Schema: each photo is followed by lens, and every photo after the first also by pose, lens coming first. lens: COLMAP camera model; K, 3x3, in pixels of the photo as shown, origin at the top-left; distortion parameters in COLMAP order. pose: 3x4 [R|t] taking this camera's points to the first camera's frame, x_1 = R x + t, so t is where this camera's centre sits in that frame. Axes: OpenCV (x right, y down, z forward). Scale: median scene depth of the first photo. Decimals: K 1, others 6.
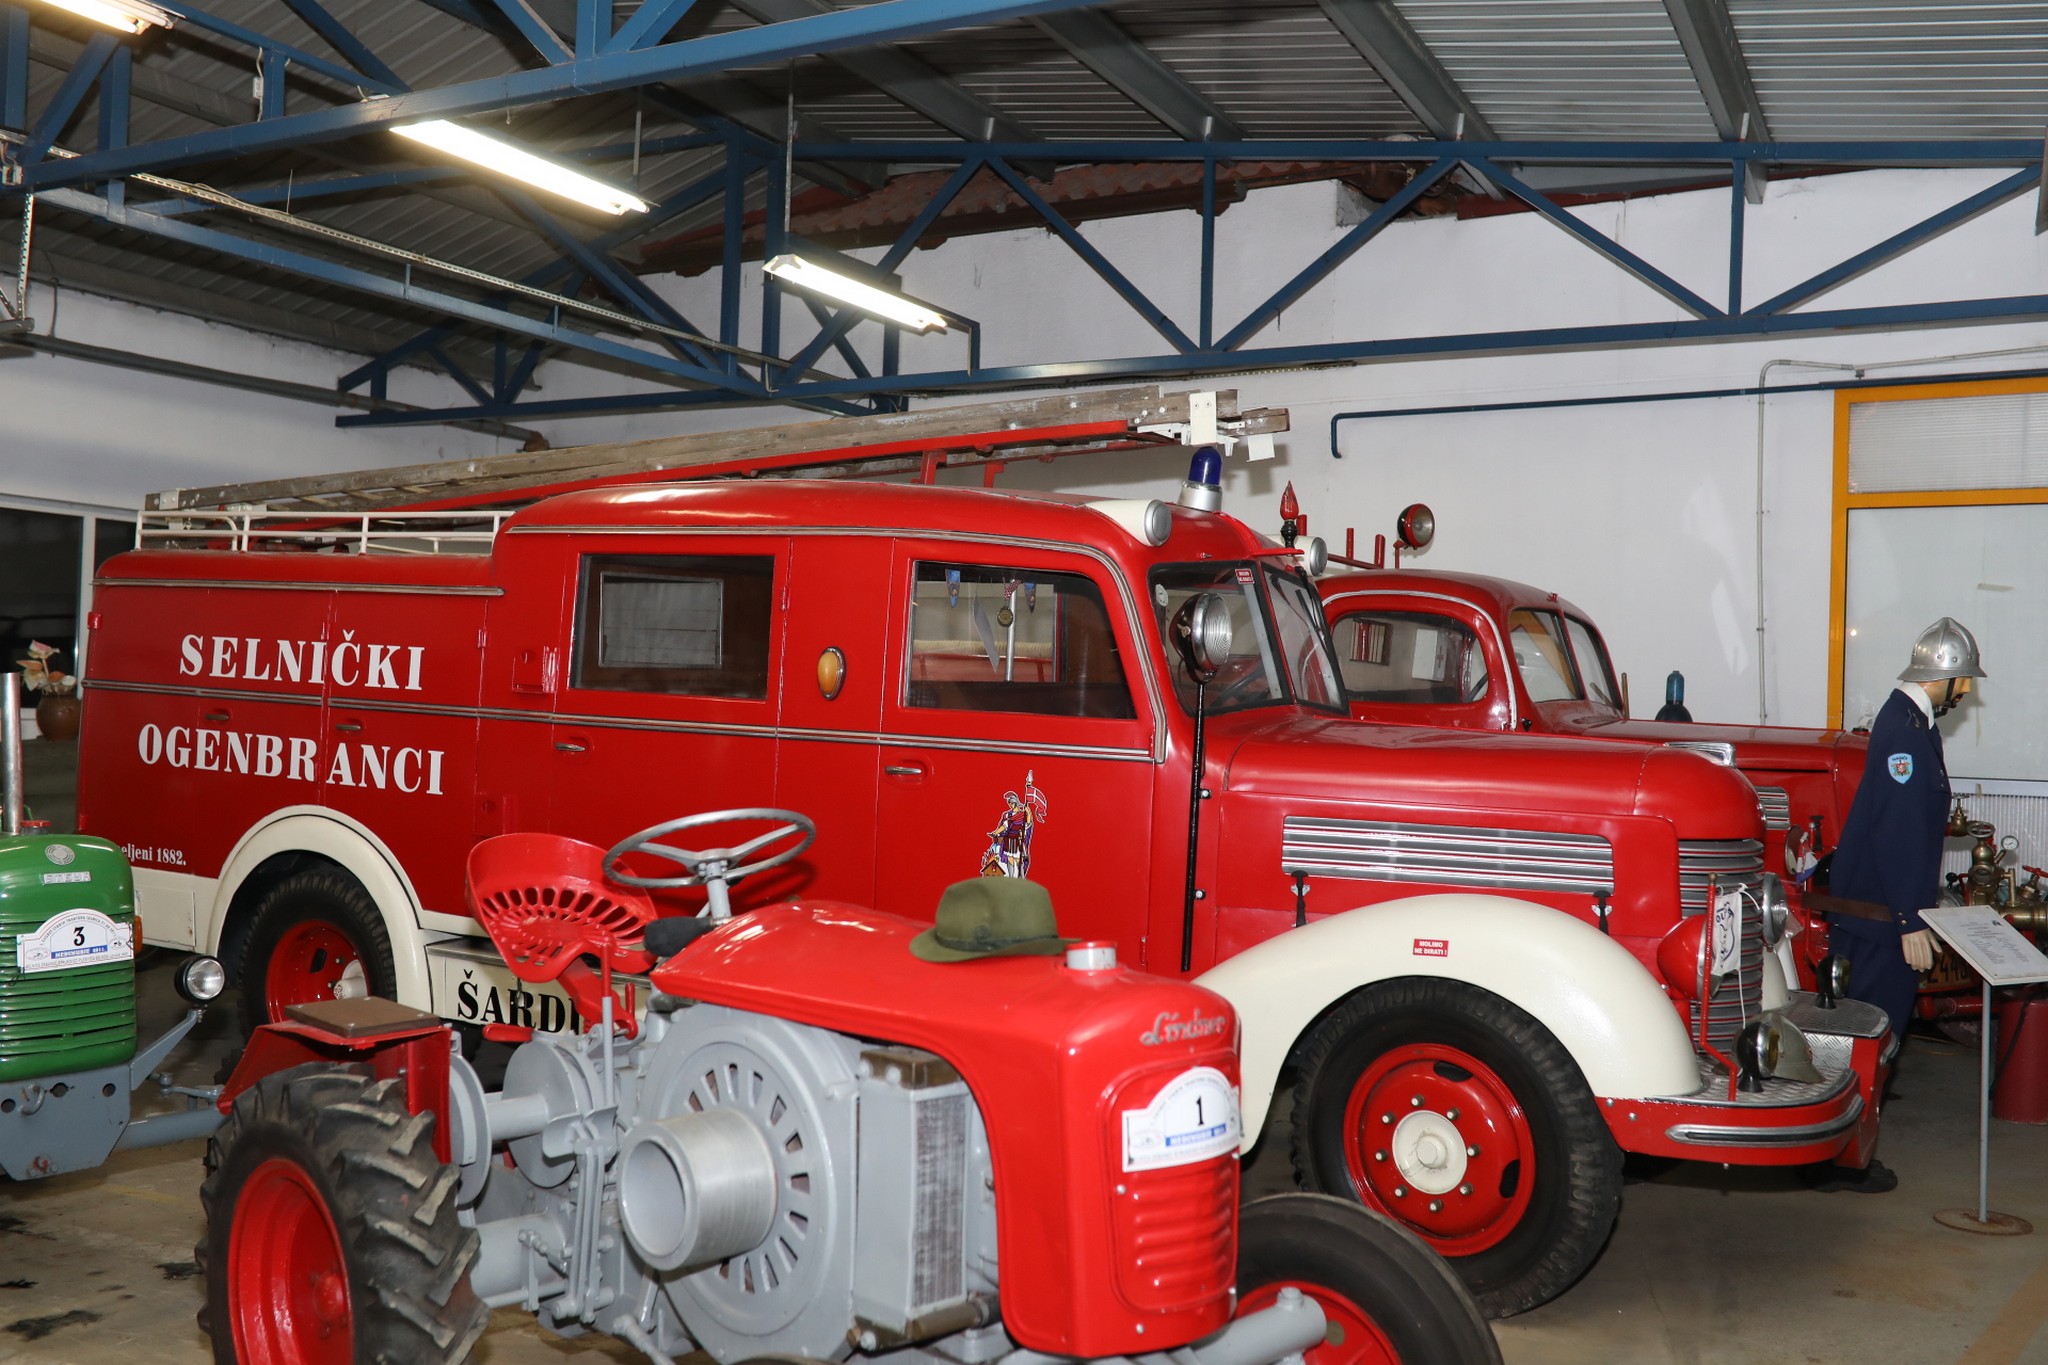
lens RADIAL K [[1950.6, 0, 1024.0], [0, 1950.6, 682.5], [0, 0, 1]] dist [-0.064961, 0.096110]
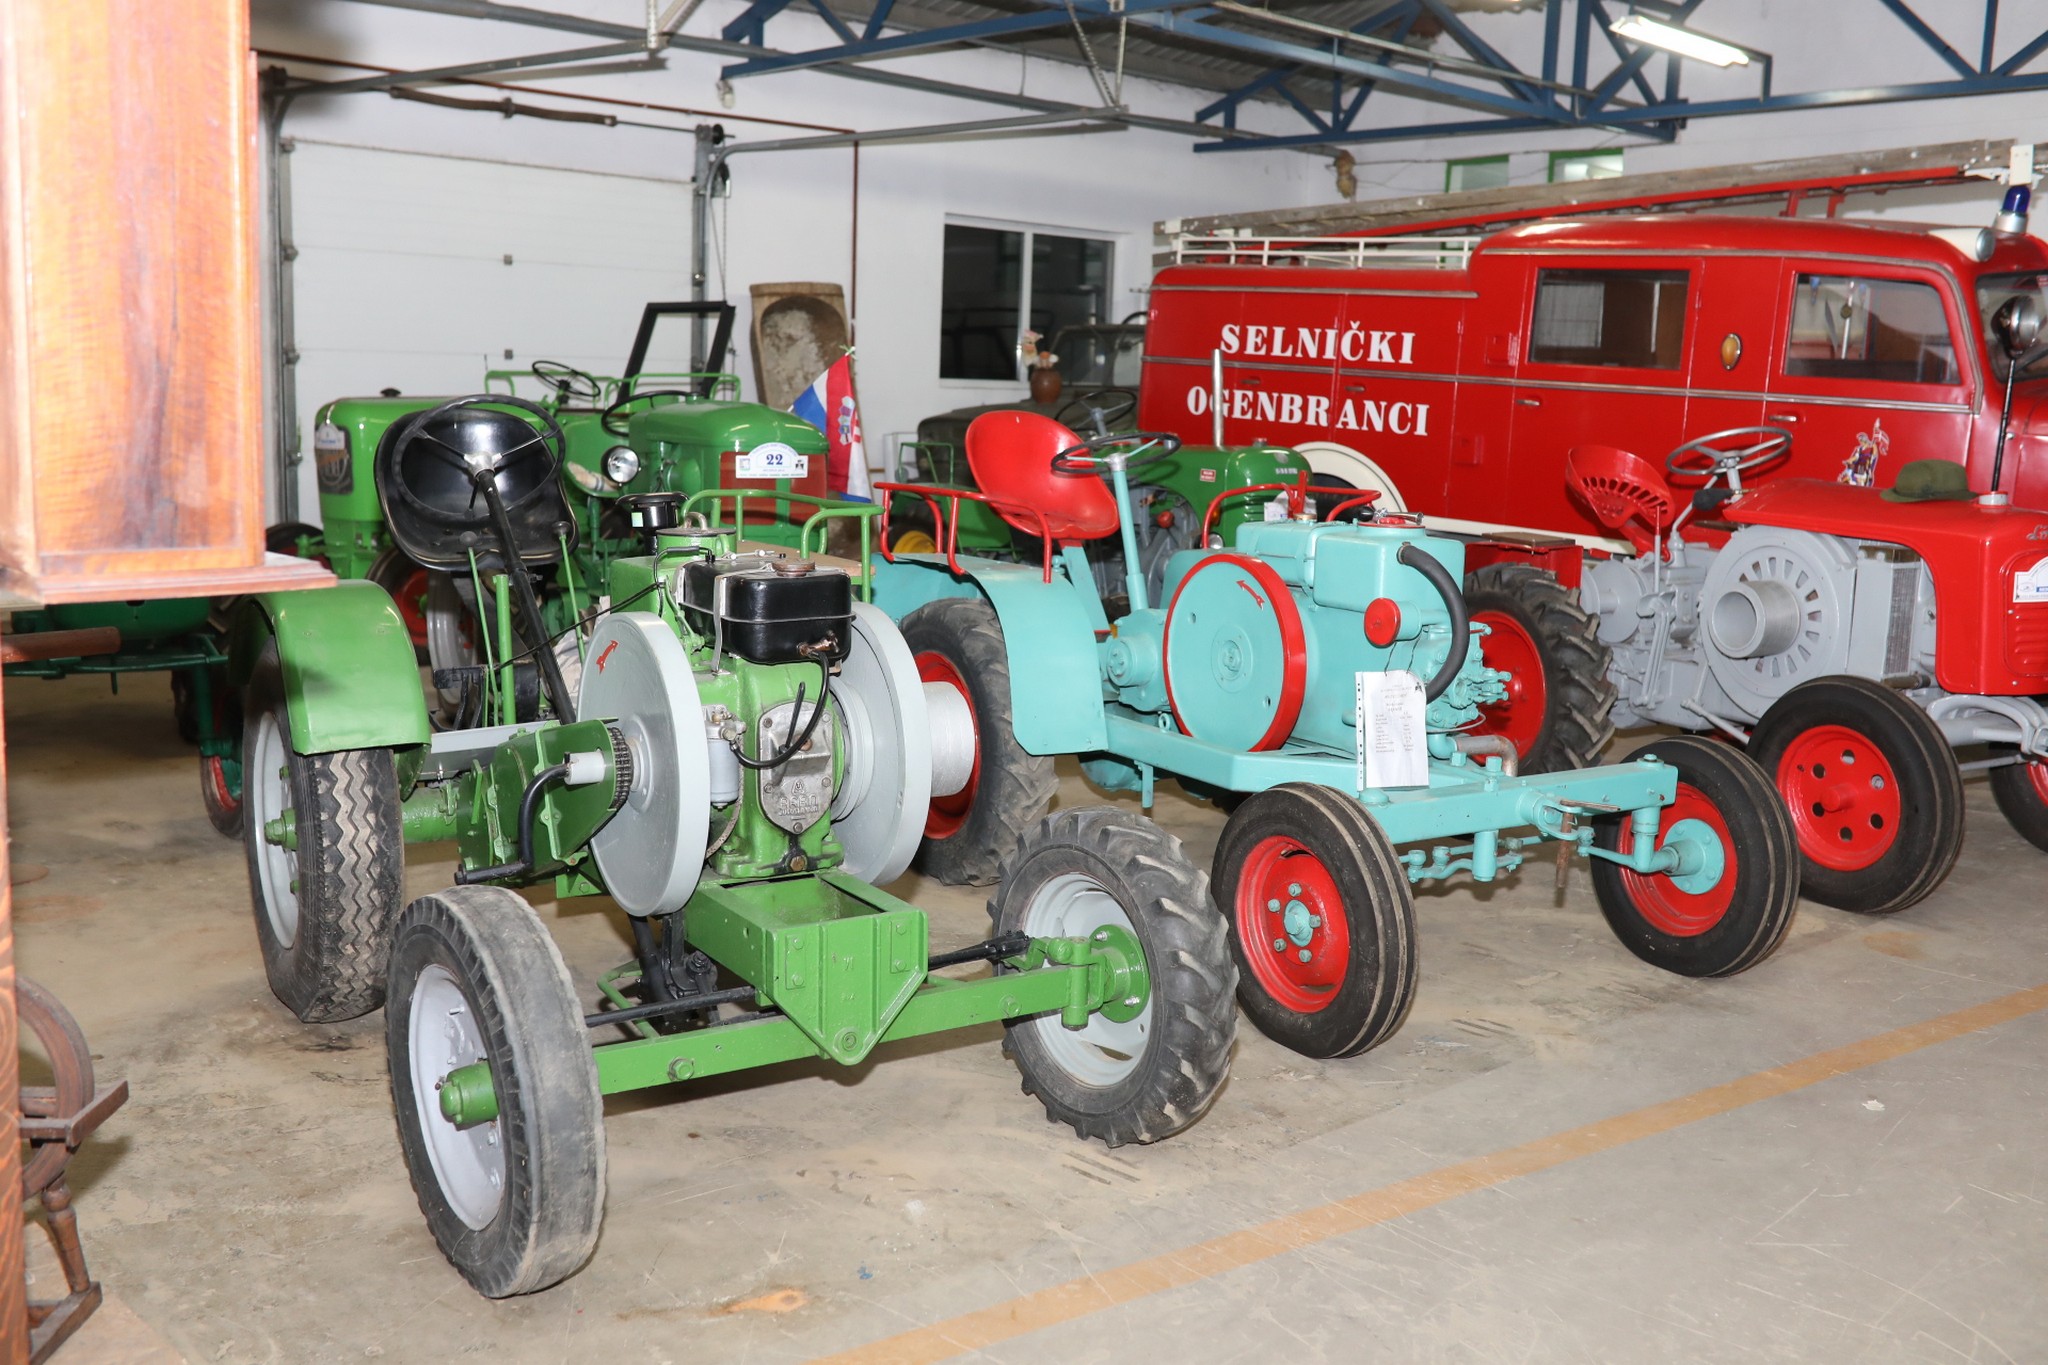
lens RADIAL K [[1950.6, 0, 1024.0], [0, 1950.6, 682.5], [0, 0, 1]] dist [-0.064961, 0.096110]
pose [[0.950584, 0.050930, -0.306261, -0.124547], [-0.001465, 0.987178, 0.159617, 0.007979], [0.310463, -0.151280, 0.938470, -0.486961]]
